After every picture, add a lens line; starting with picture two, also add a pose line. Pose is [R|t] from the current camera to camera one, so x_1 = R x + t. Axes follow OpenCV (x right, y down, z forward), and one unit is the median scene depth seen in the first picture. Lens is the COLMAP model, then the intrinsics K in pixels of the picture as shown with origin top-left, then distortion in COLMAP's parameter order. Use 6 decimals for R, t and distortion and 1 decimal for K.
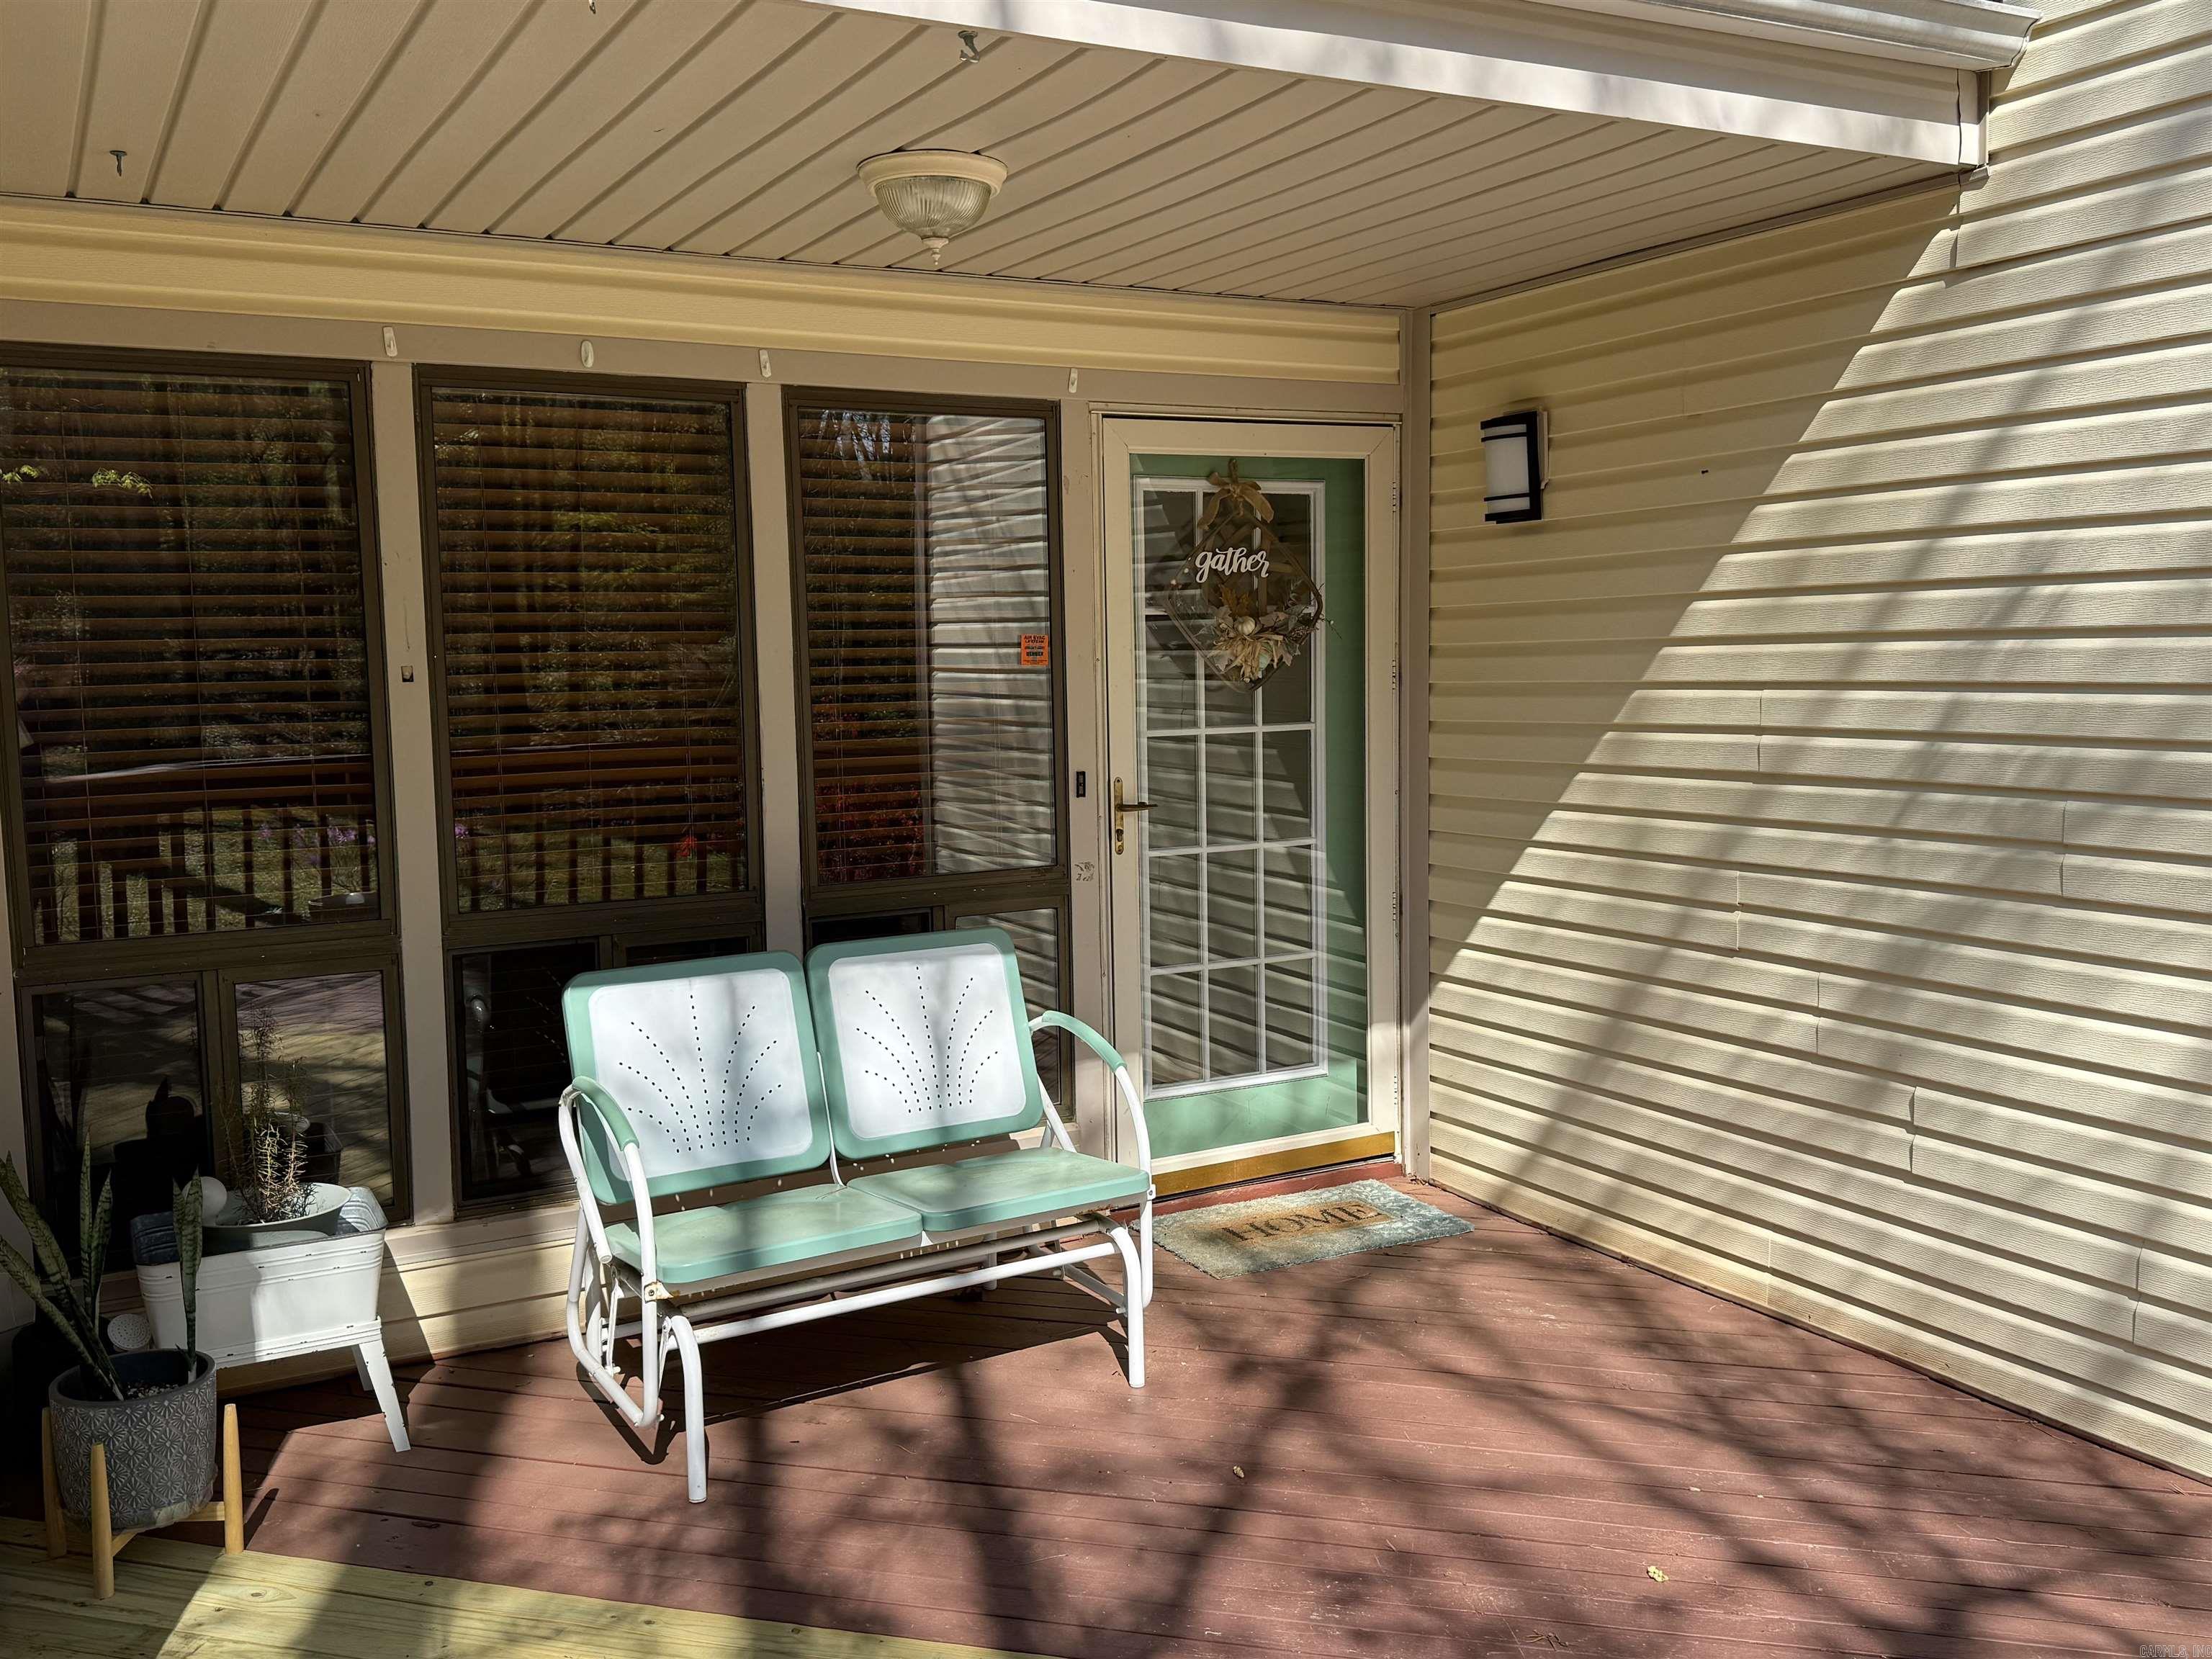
lens RADIAL K [[1967.3, 0, 1108.0], [0, 1967.3, 843.8], [0, 0, 1]] dist [0.060143, -0.009210]
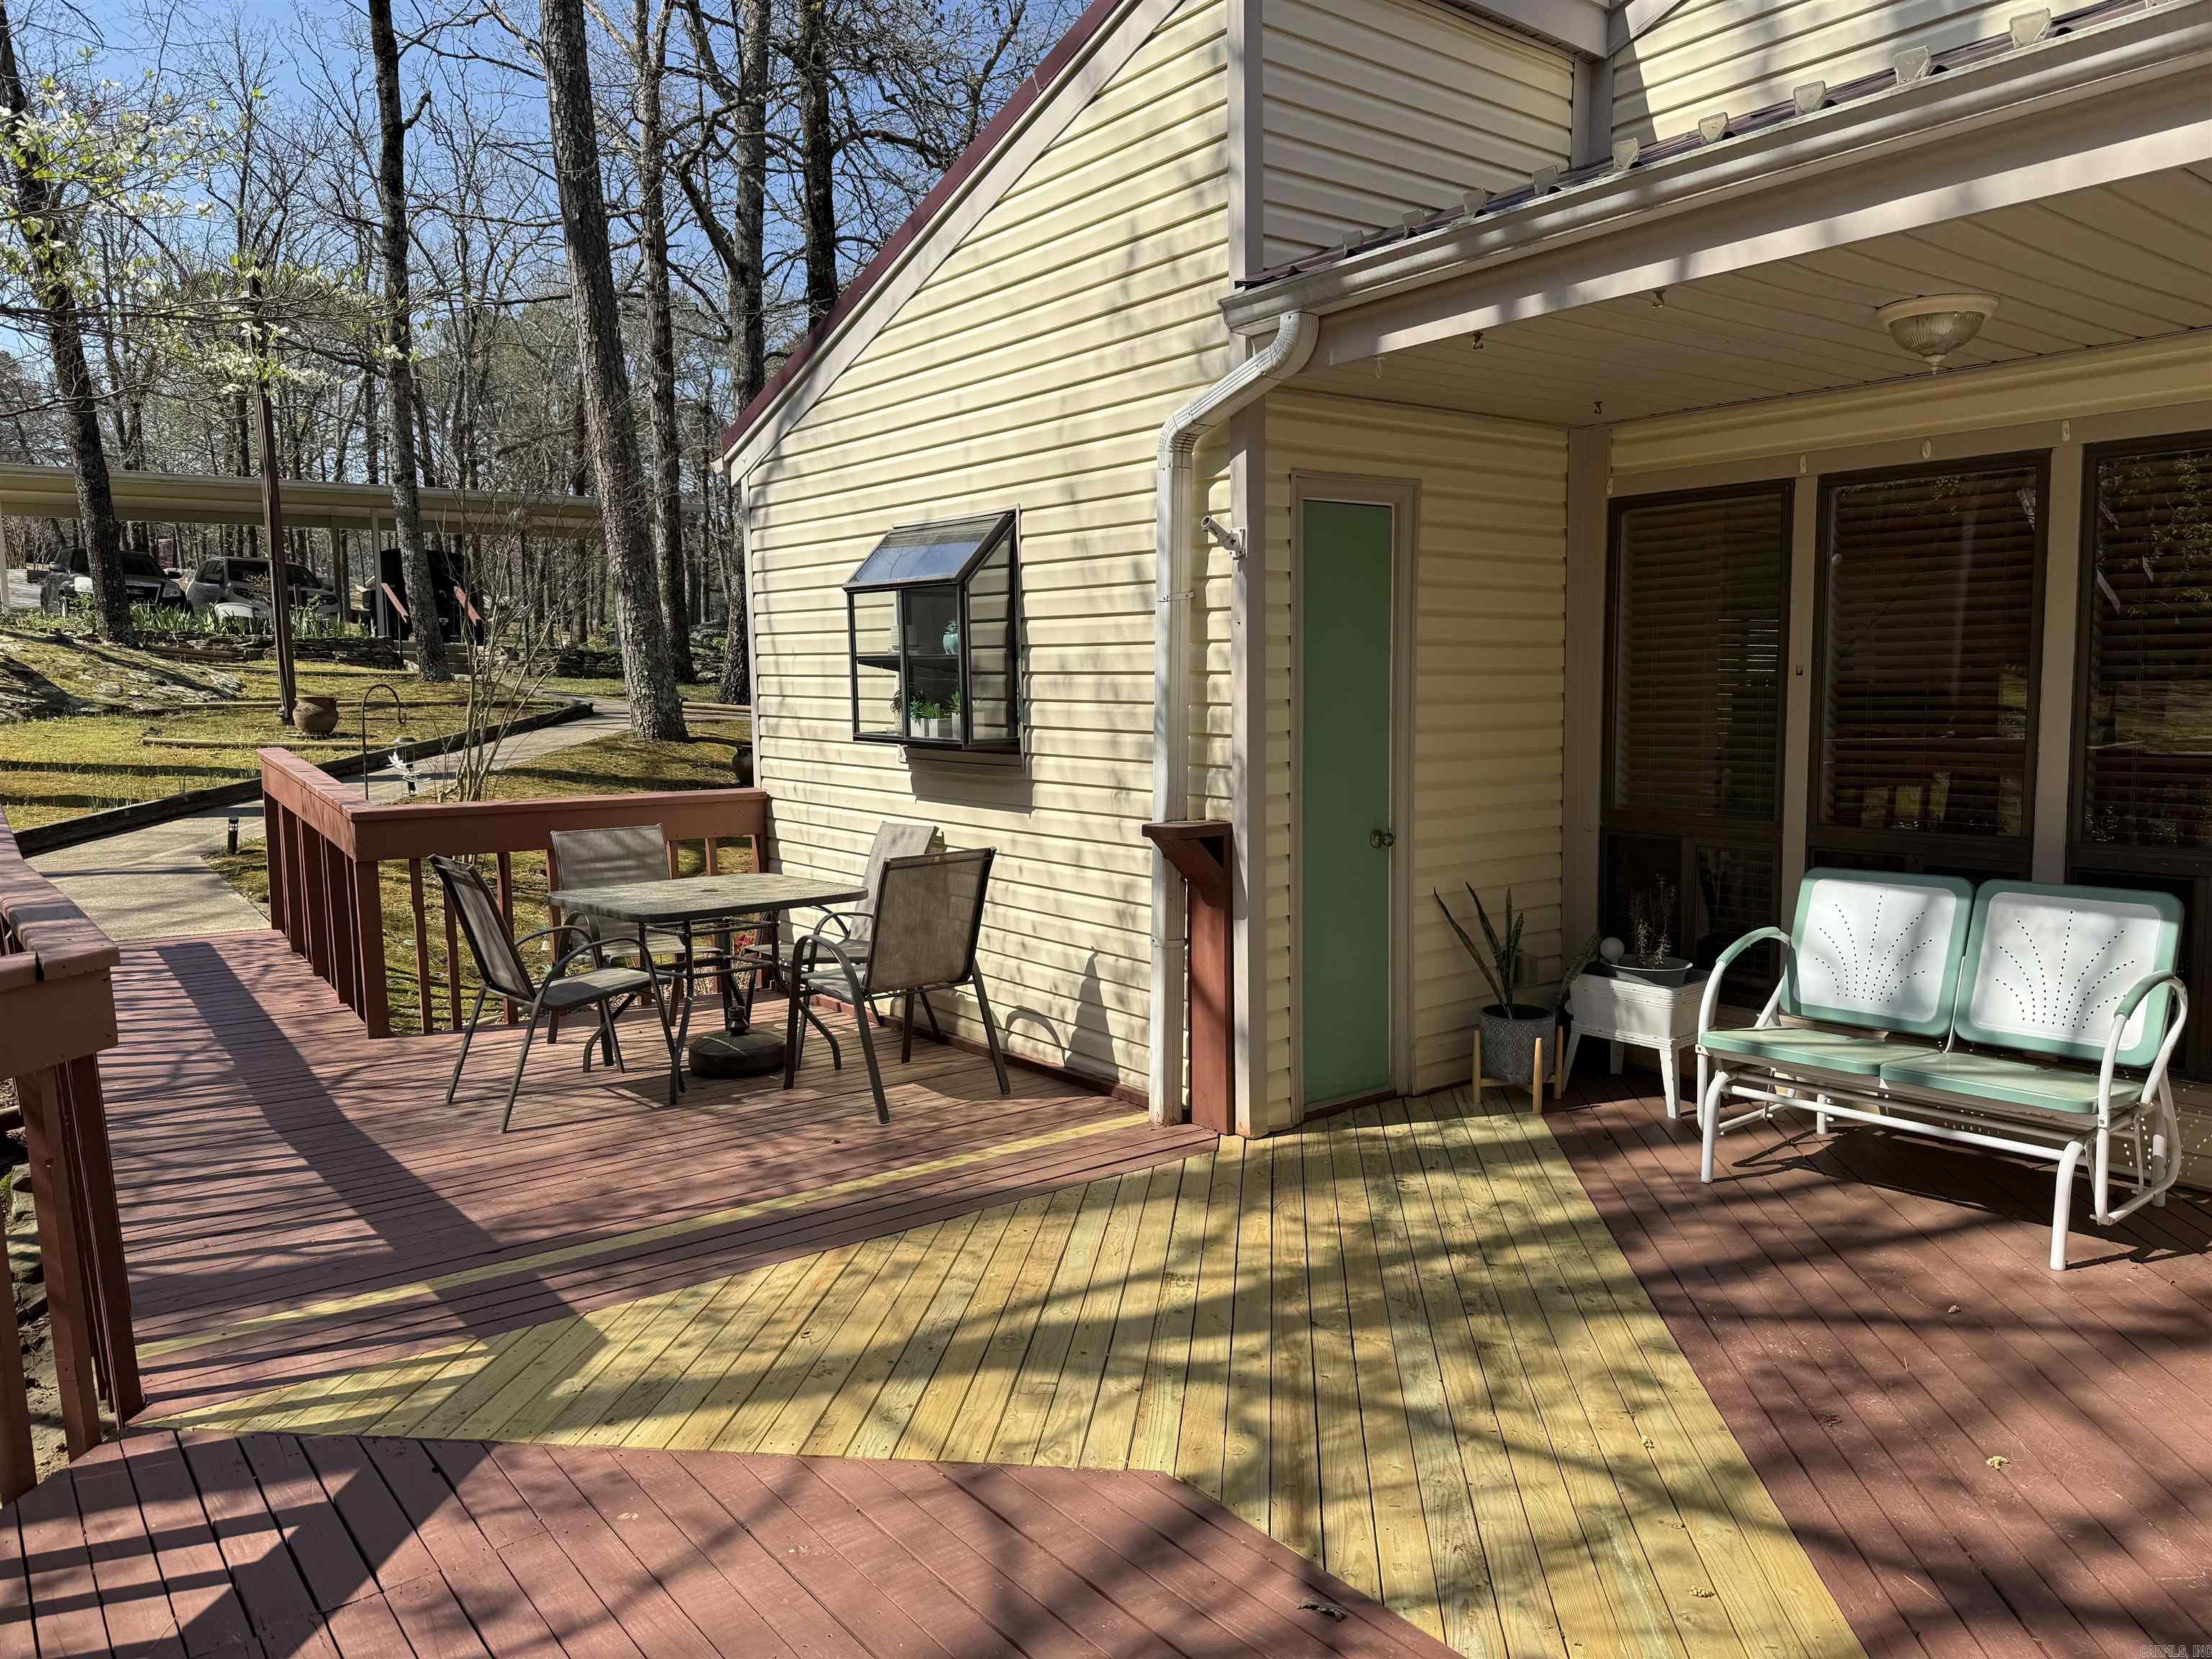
lens RADIAL K [[1549.7, 0, 1116.9], [0, 1549.7, 838.2], [0, 0, 1]] dist [0.098519, -0.122103]
pose [[0.158573, 0.121544, -0.979838, 0.922834], [-0.085028, 0.990388, 0.109092, -0.048516], [0.983679, 0.066015, 0.167383, 0.285684]]
